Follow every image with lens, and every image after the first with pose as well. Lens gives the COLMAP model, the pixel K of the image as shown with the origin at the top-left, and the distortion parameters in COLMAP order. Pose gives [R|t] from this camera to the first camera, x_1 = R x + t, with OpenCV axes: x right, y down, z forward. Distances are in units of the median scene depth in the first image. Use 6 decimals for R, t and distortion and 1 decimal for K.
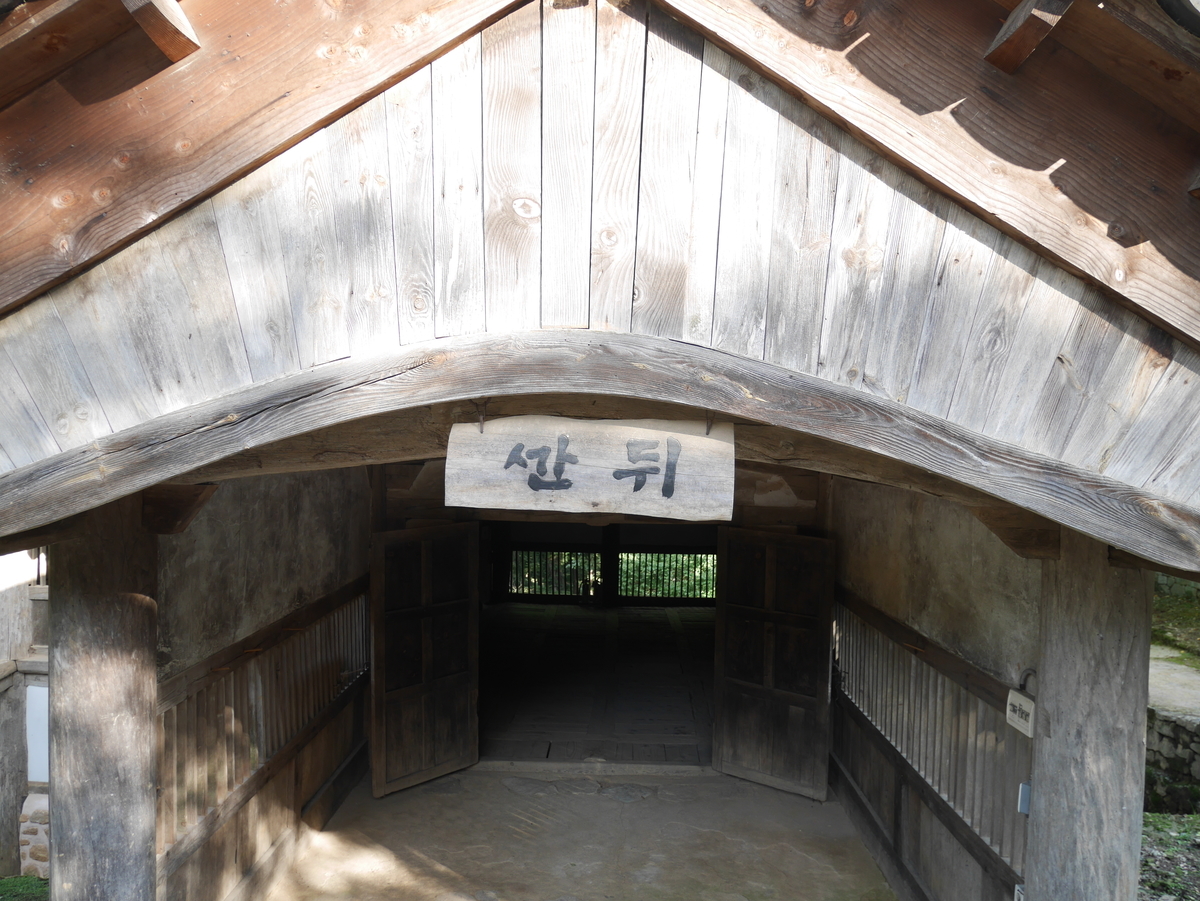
lens RADIAL K [[847.5, 0, 602.2], [0, 847.5, 452.4], [0, 0, 1]] dist [-0.052689, 0.001143]
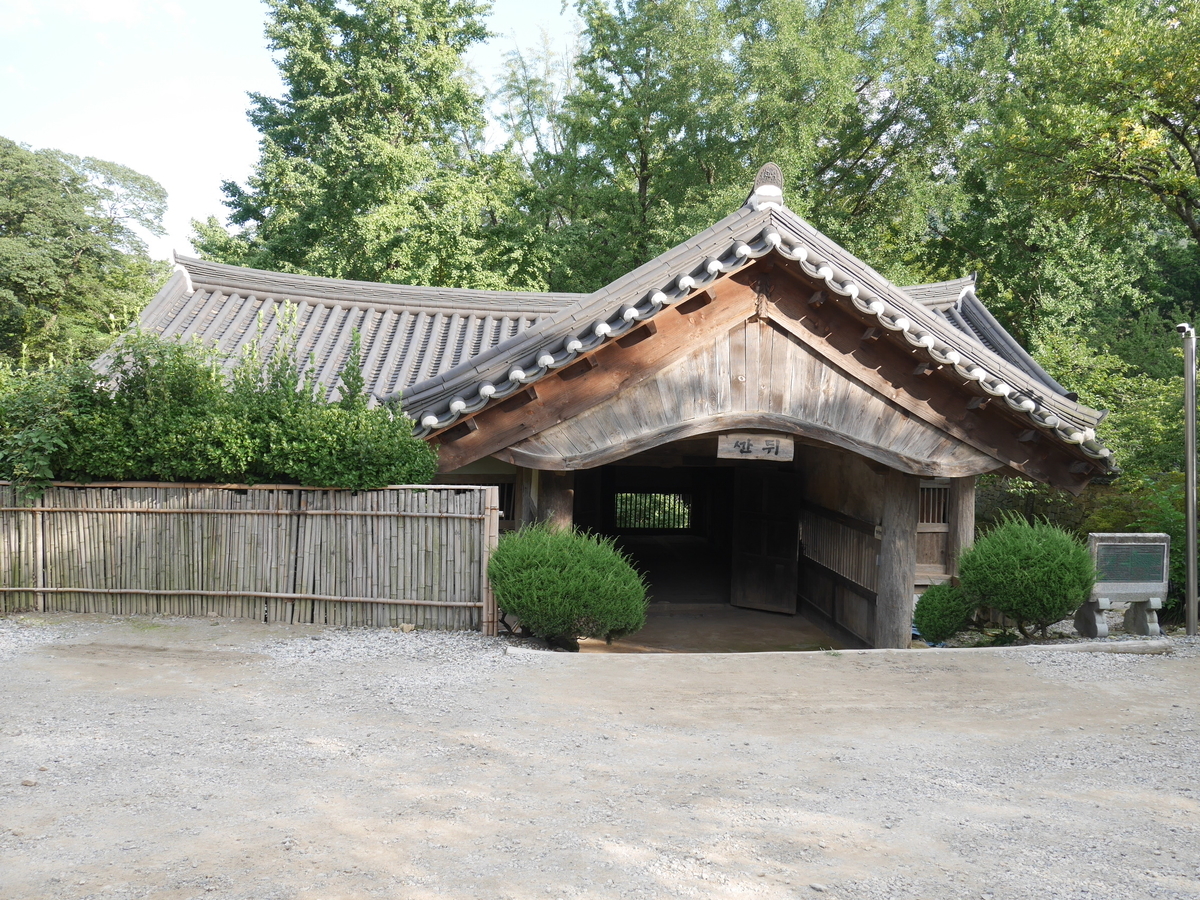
lens RADIAL K [[1116.2, 0, 598.6], [0, 1116.2, 447.5], [0, 0, 1]] dist [0.014616, 0.000000]
pose [[0.991070, -0.004594, 0.133264, -1.370193], [-0.003151, 0.998321, 0.057843, -0.266529], [-0.133306, -0.057746, 0.989391, -3.810056]]
